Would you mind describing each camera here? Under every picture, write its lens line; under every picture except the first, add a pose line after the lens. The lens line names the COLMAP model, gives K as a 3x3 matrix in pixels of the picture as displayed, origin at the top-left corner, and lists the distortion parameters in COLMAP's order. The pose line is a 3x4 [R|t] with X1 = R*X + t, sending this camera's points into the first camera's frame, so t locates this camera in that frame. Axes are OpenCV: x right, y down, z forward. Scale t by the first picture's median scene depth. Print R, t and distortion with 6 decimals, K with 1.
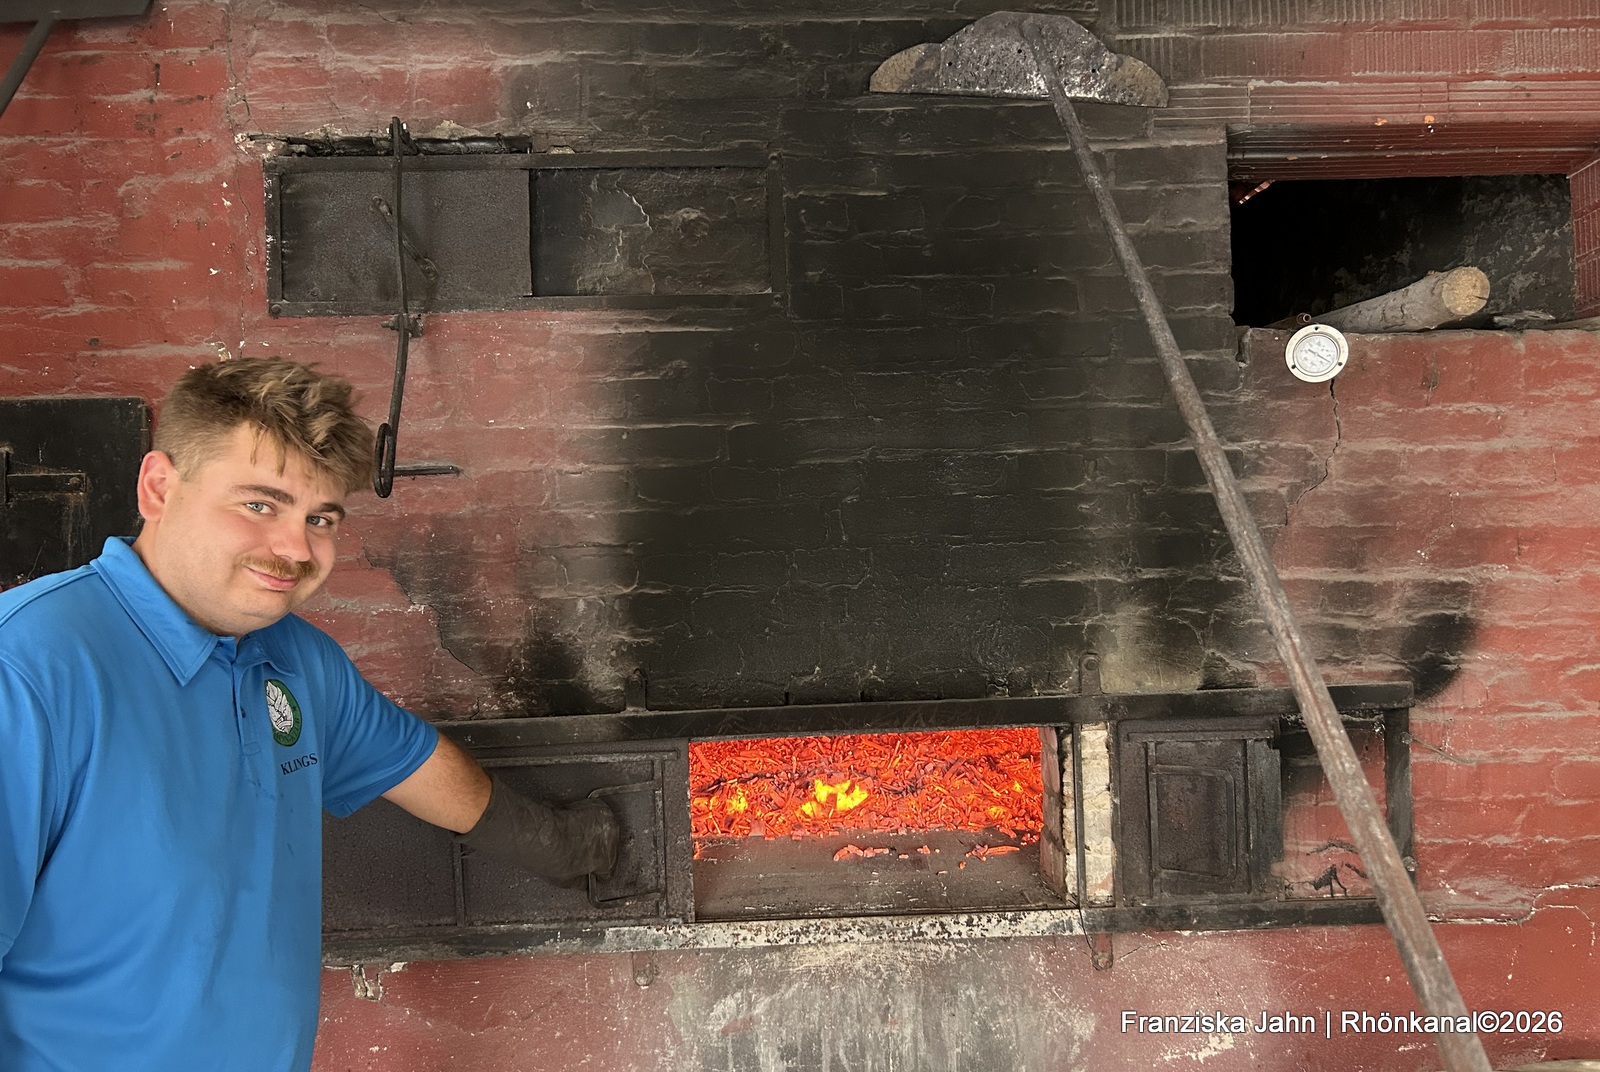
lens RADIAL K [[1185.8, 0, 816.7], [0, 1185.8, 551.2], [0, 0, 1]] dist [0.032277, -0.035709]
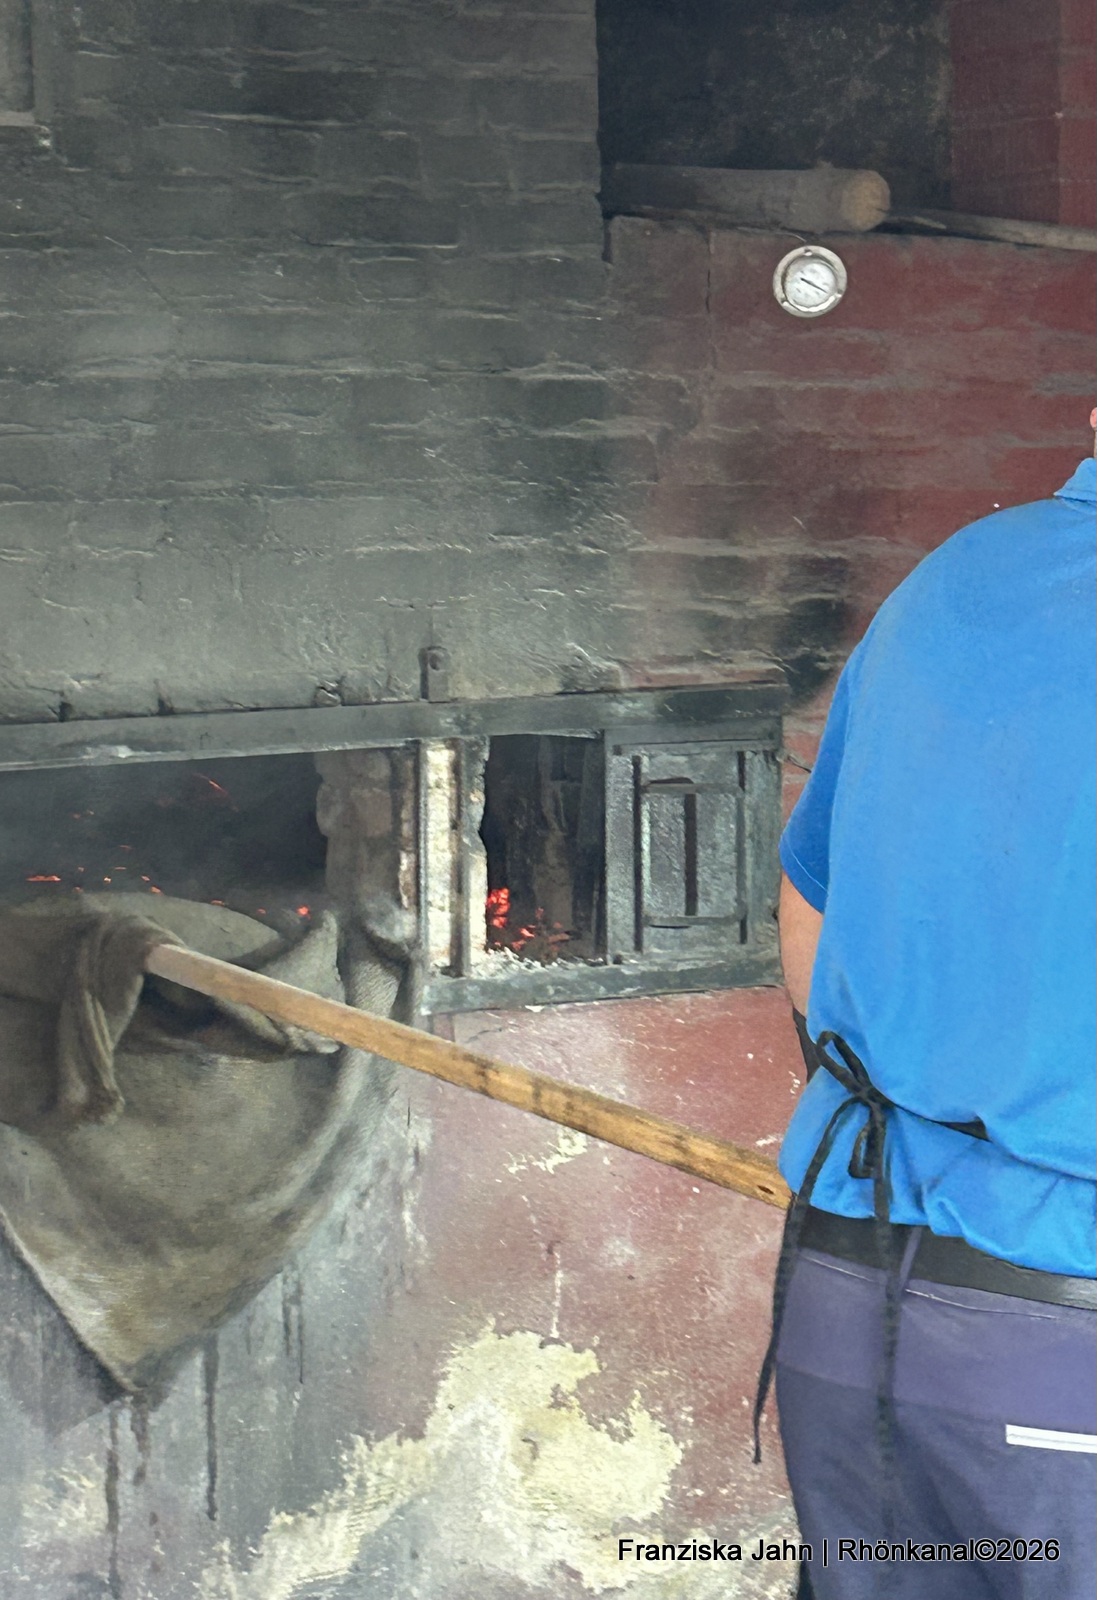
lens RADIAL K [[4435.5, 0, 555.3], [0, 4435.5, 792.1], [0, 0, 1]] dist [0.152740, 0.000000]
pose [[0.853555, -0.015349, 0.520777, -1.152742], [-0.027853, 0.996792, 0.075030, -0.035444], [-0.520258, -0.078548, 0.850389, -1.413245]]
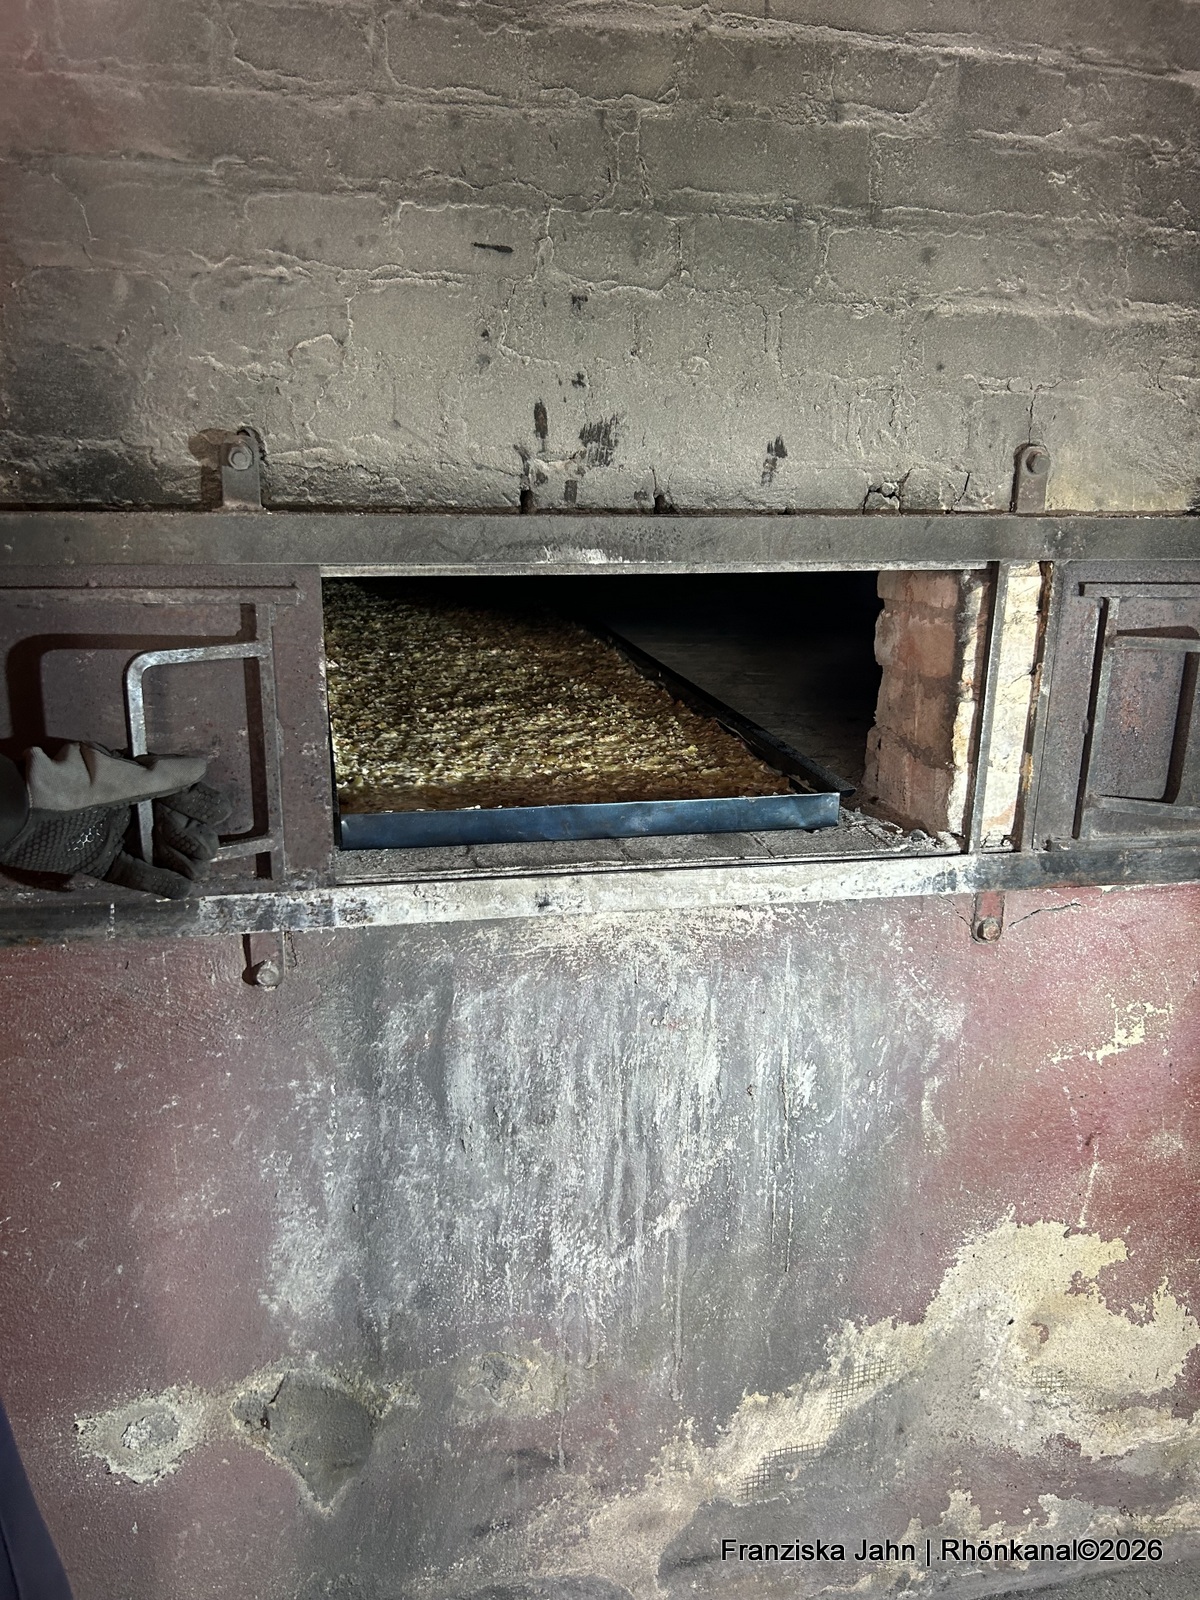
lens RADIAL K [[1205.3, 0, 584.9], [0, 1205.3, 798.4], [0, 0, 1]] dist [0.039758, -0.044008]
pose [[0.980012, -0.000388, 0.198939, -0.109006], [-0.051365, 0.965598, 0.254915, 0.112182], [-0.192194, -0.260038, 0.946278, 0.419157]]
